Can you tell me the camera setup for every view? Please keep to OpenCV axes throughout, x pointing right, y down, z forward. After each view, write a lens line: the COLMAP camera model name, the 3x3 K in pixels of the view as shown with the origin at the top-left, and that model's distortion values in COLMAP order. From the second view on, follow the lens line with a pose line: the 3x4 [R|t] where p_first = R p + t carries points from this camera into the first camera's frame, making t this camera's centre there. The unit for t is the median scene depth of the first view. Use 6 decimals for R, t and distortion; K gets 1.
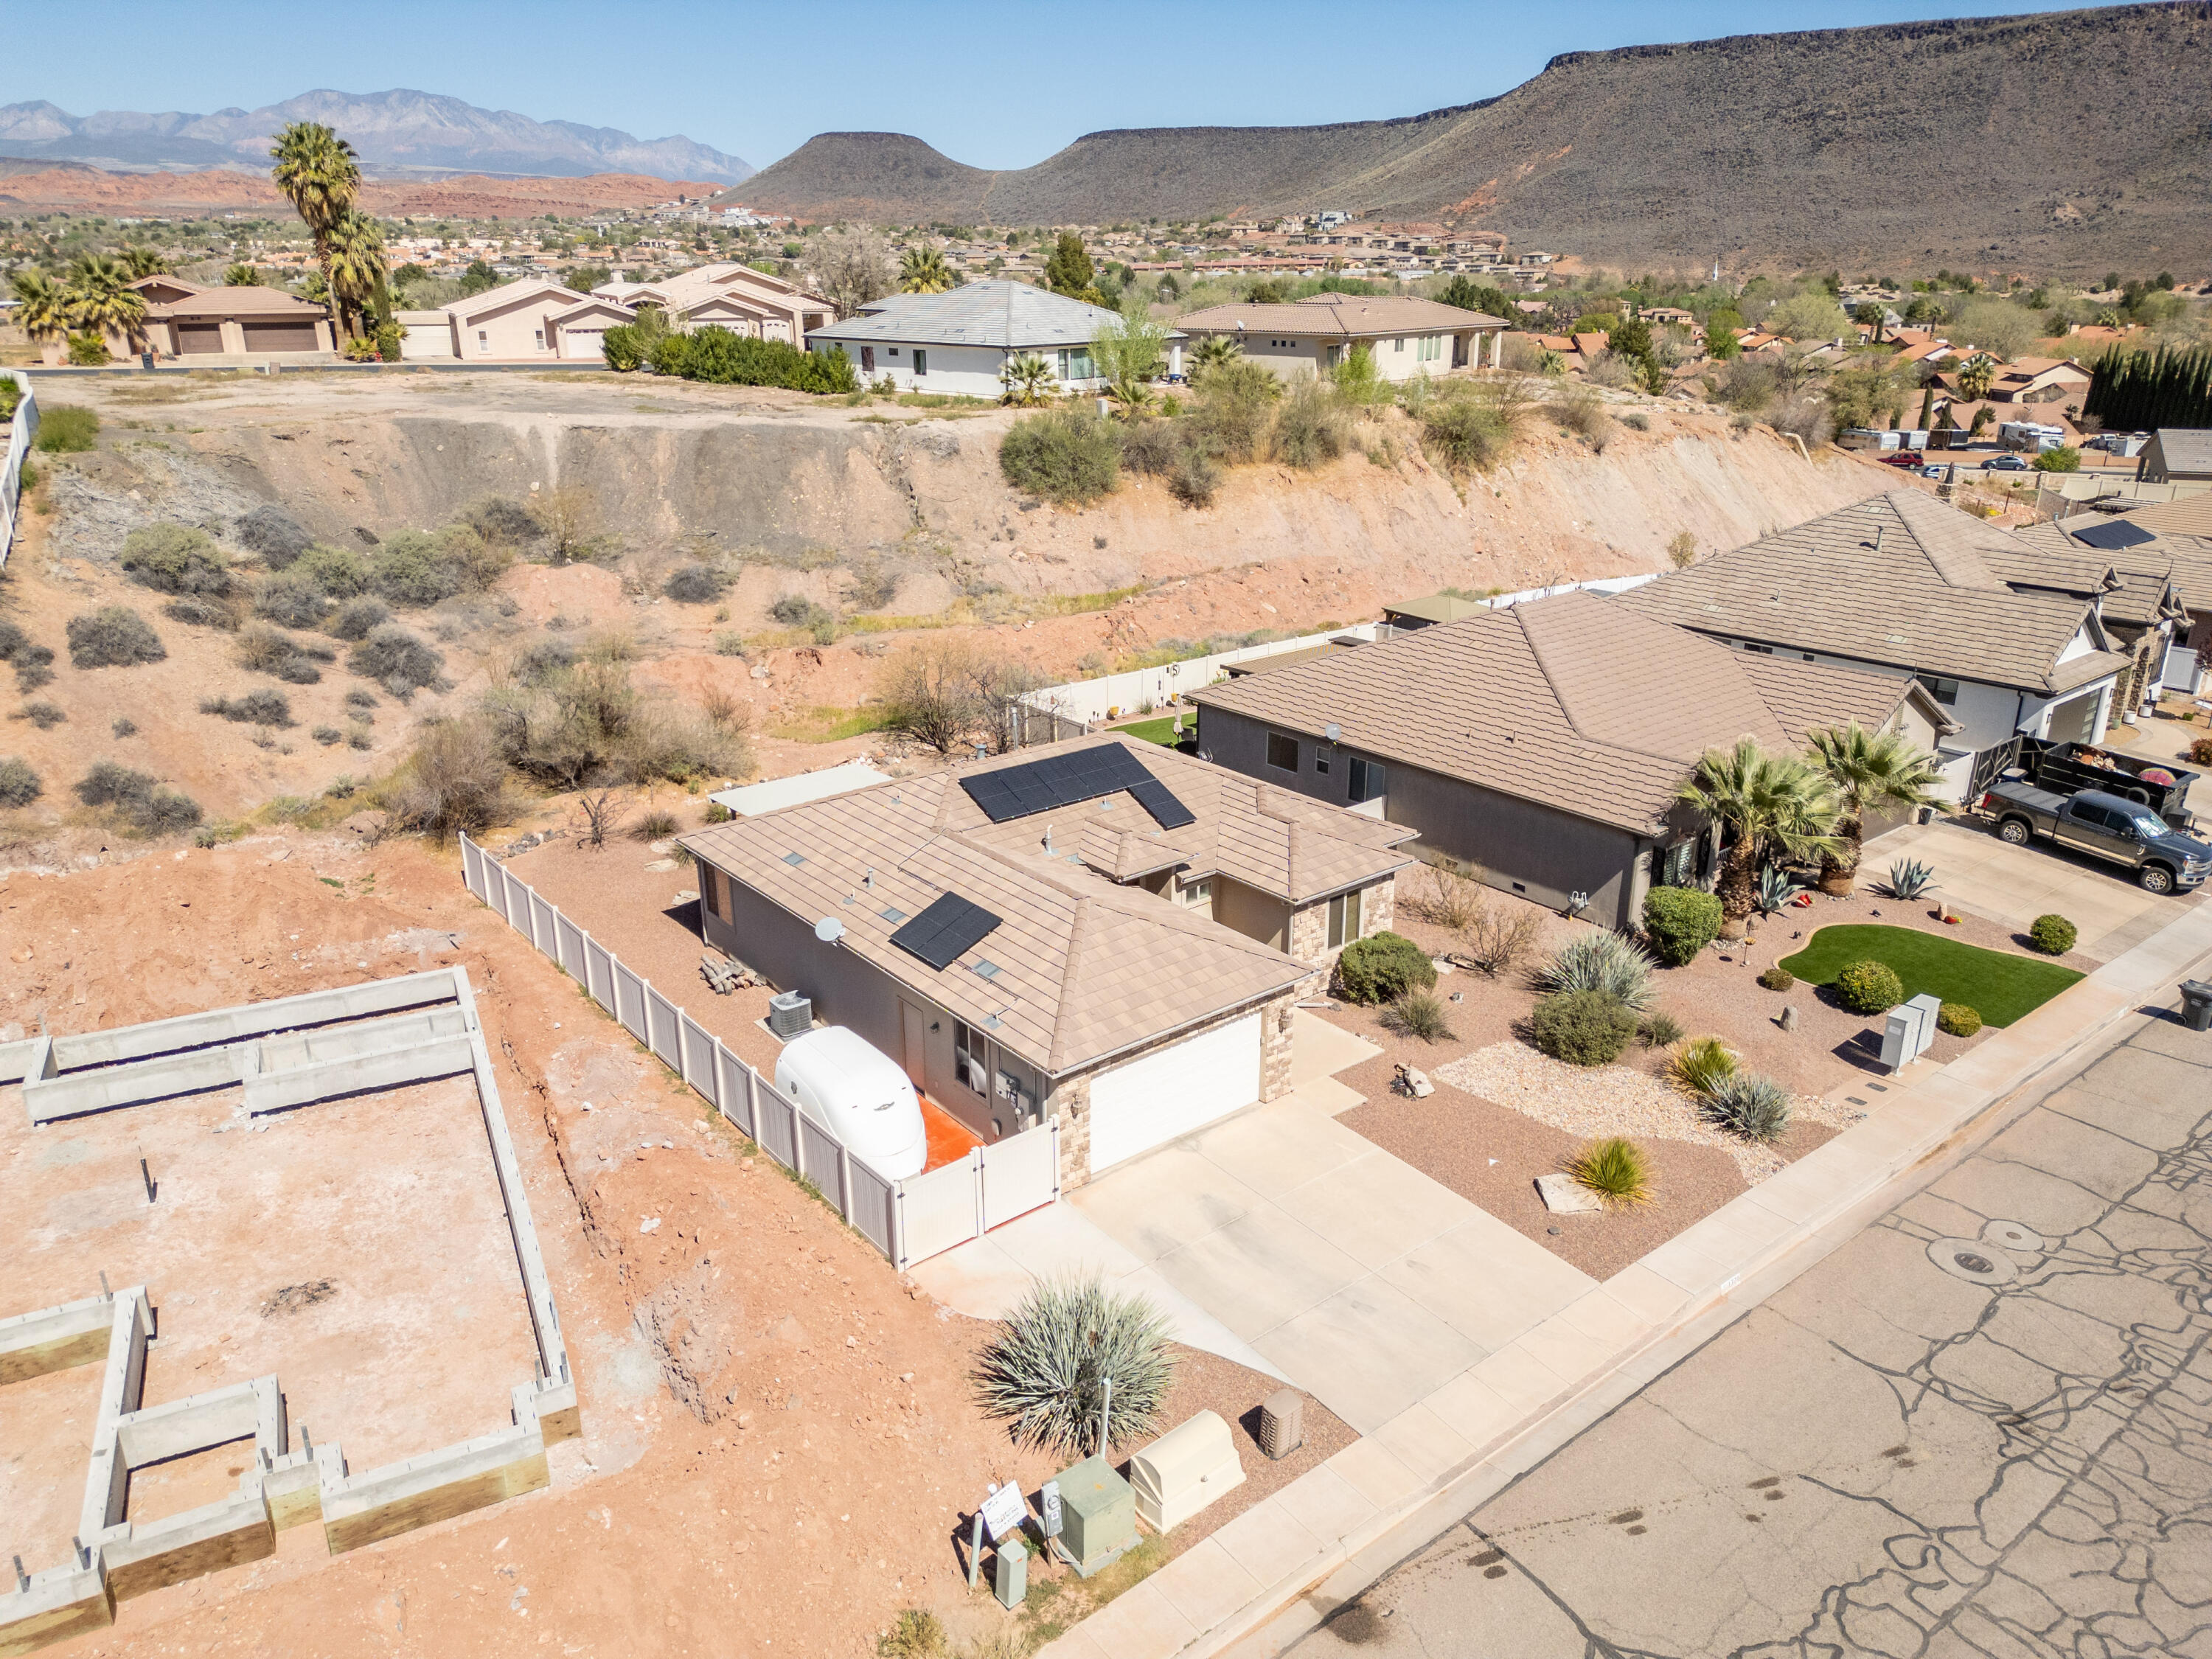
lens RADIAL K [[1550.7, 0, 1108.4], [0, 1550.7, 825.6], [0, 0, 1]] dist [0.072307, -0.068238]
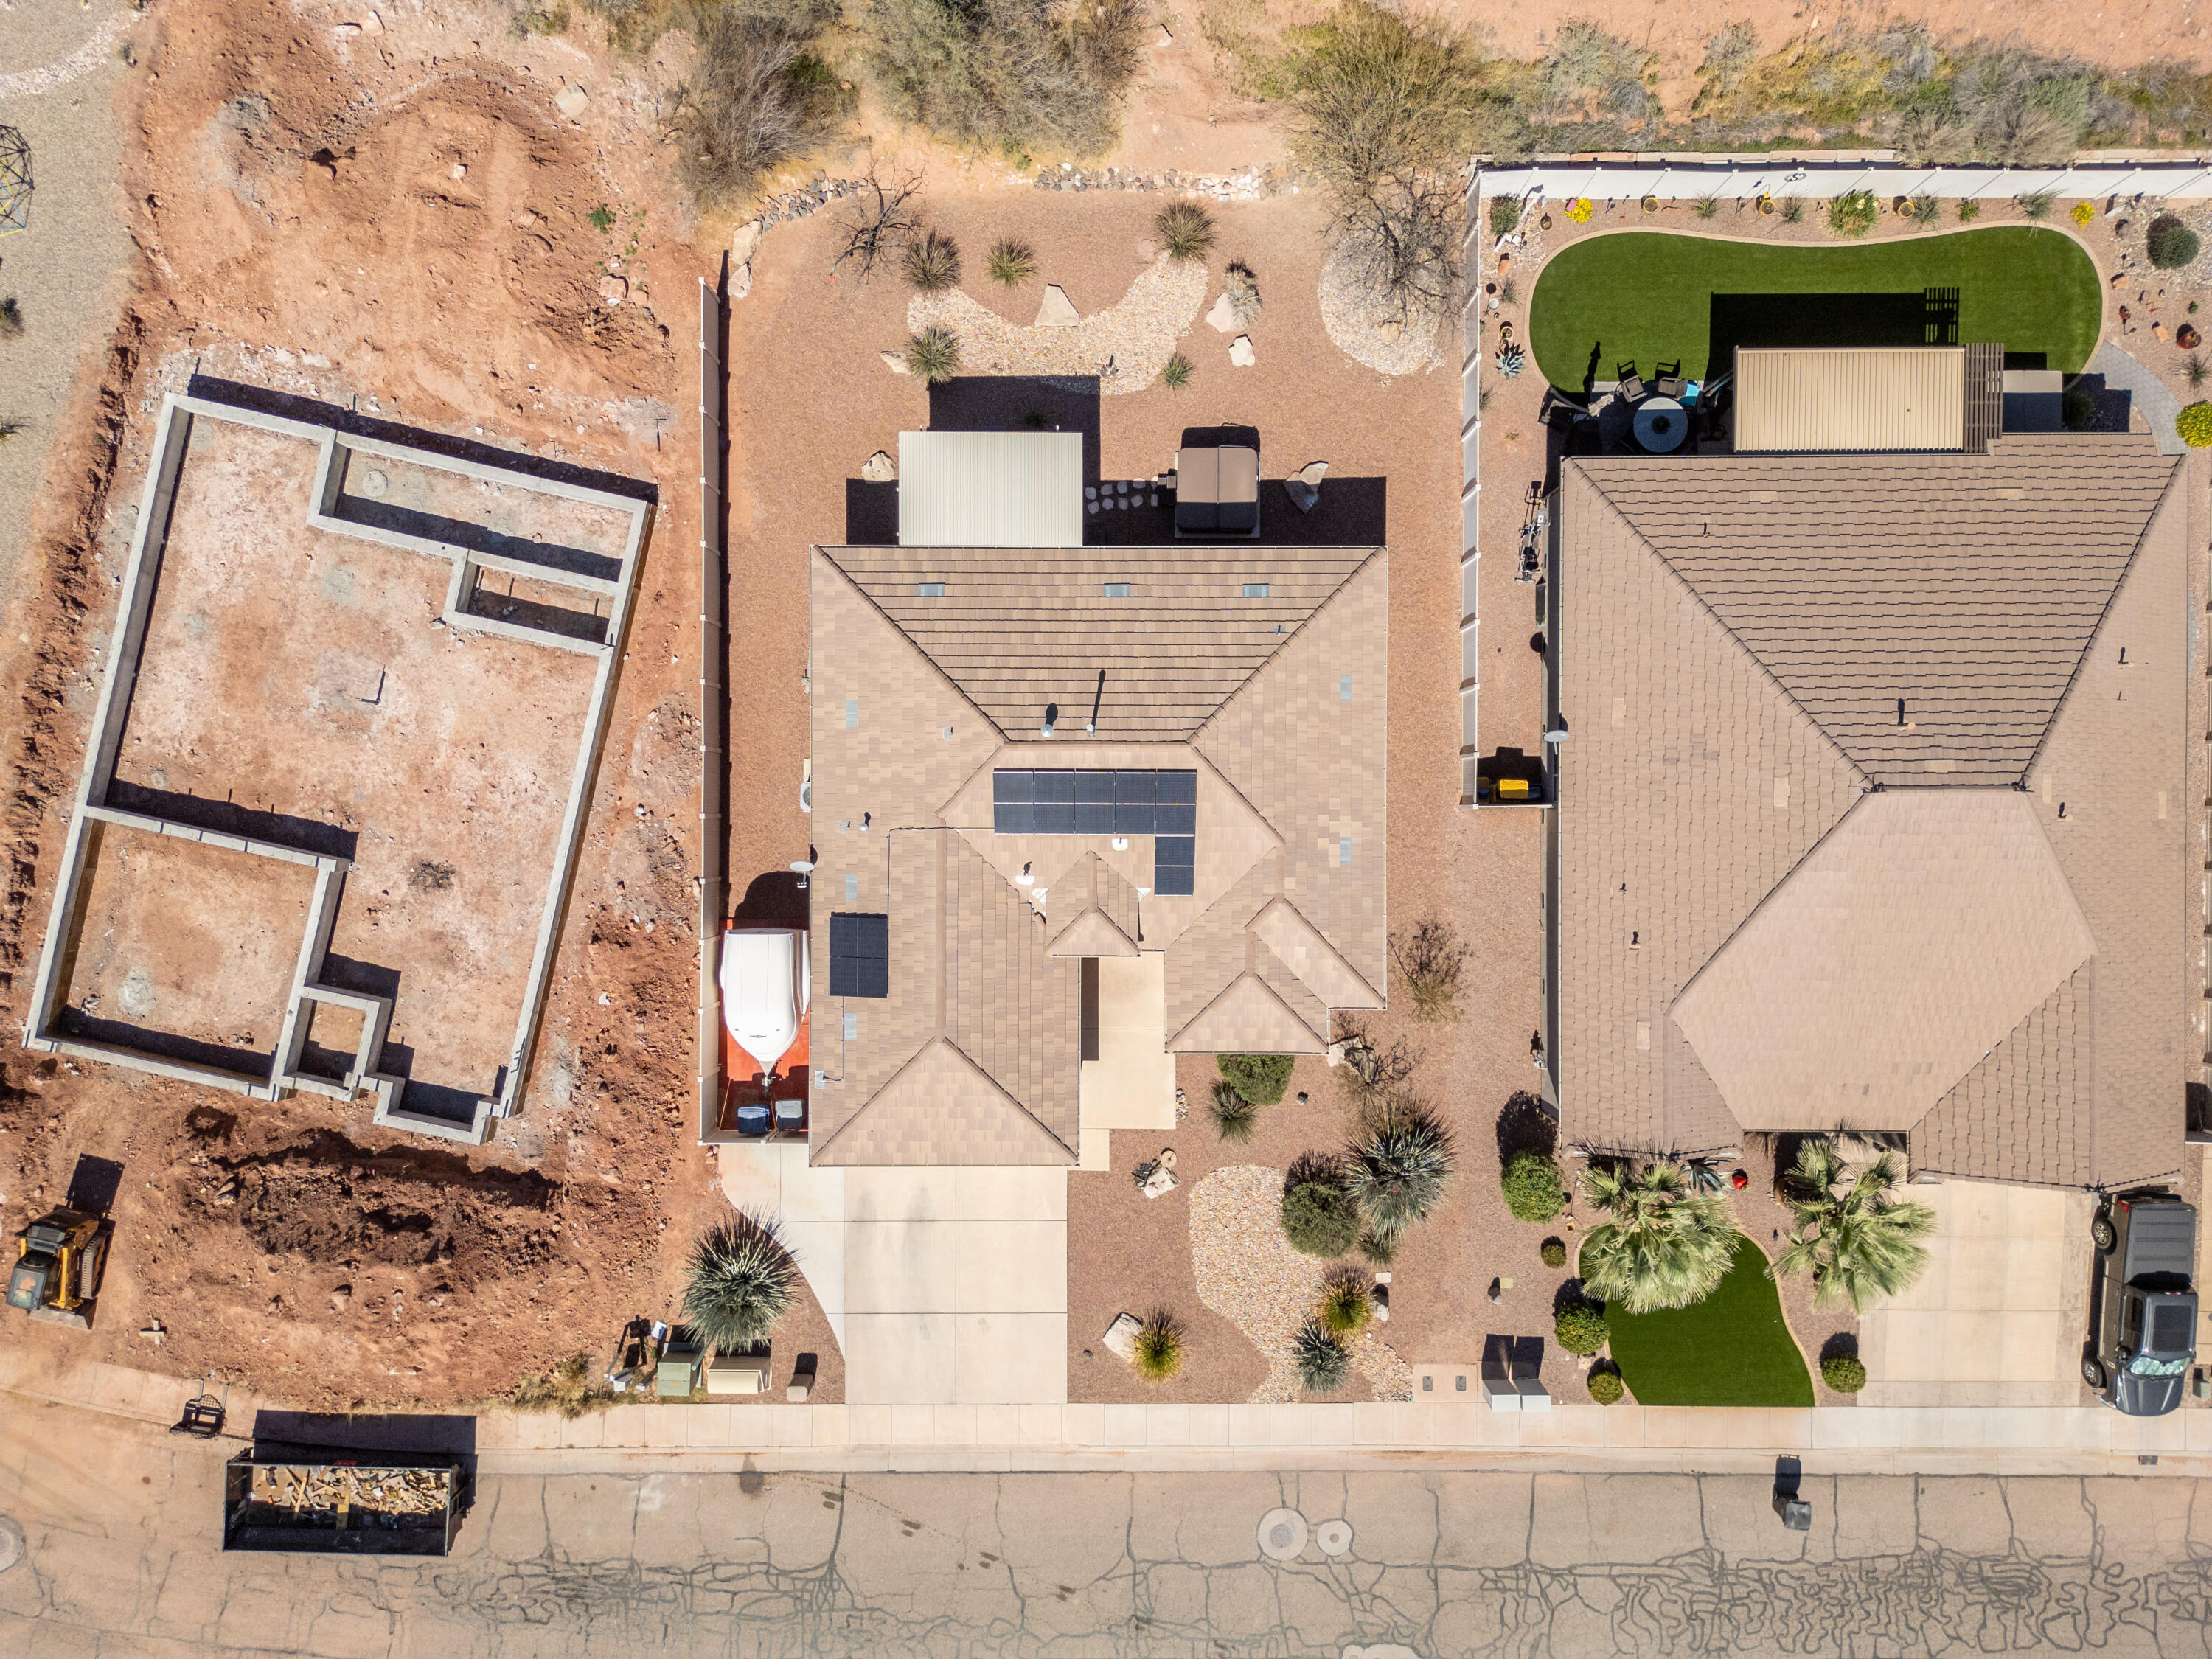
lens RADIAL K [[1550.7, 0, 1107.1], [0, 1550.7, 822.5], [0, 0, 1]] dist [0.072307, -0.068238]
pose [[0.776057, 0.630646, 0.004558, -0.014073], [-0.214549, 0.257209, 0.942238, -0.628090], [0.593046, -0.732208, 0.334913, 0.429648]]
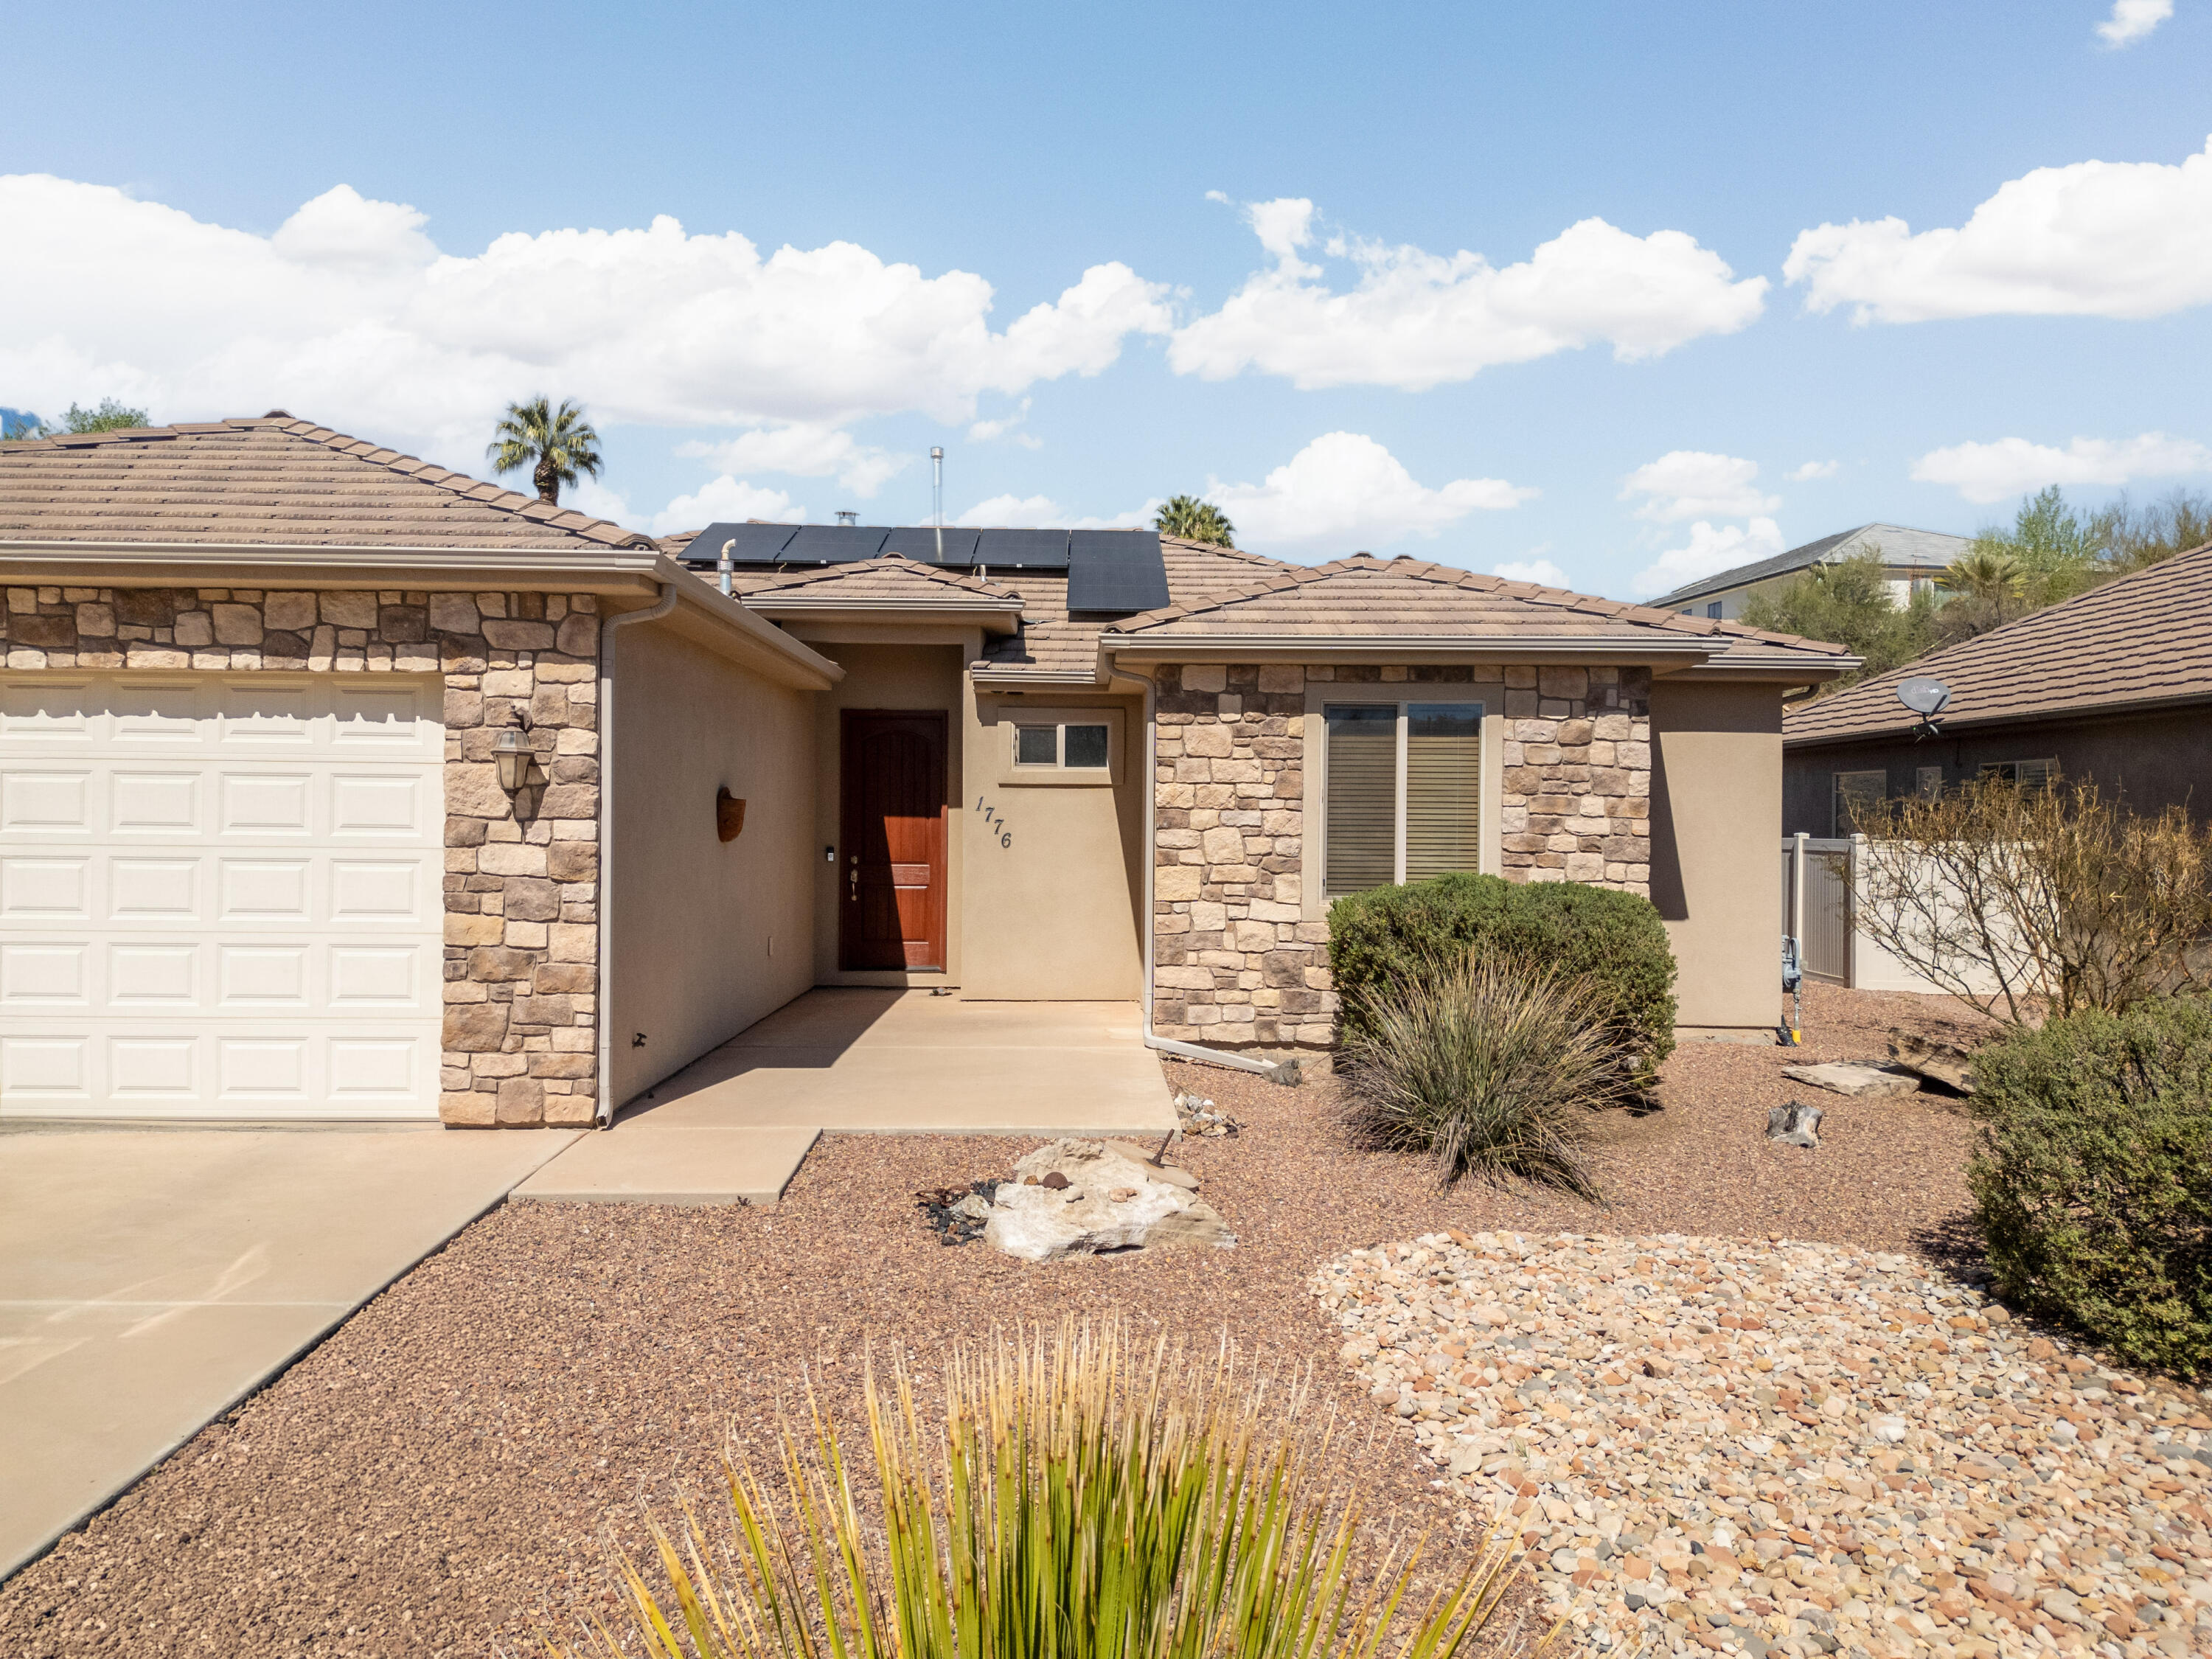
lens RADIAL K [[1550.7, 0, 1117.9], [0, 1550.7, 824.8], [0, 0, 1]] dist [0.072307, -0.068238]
pose [[0.791221, 0.012604, -0.611401, 0.181573], [-0.220264, 0.938557, -0.265697, 0.096759], [0.570486, 0.344895, 0.745382, 0.473959]]
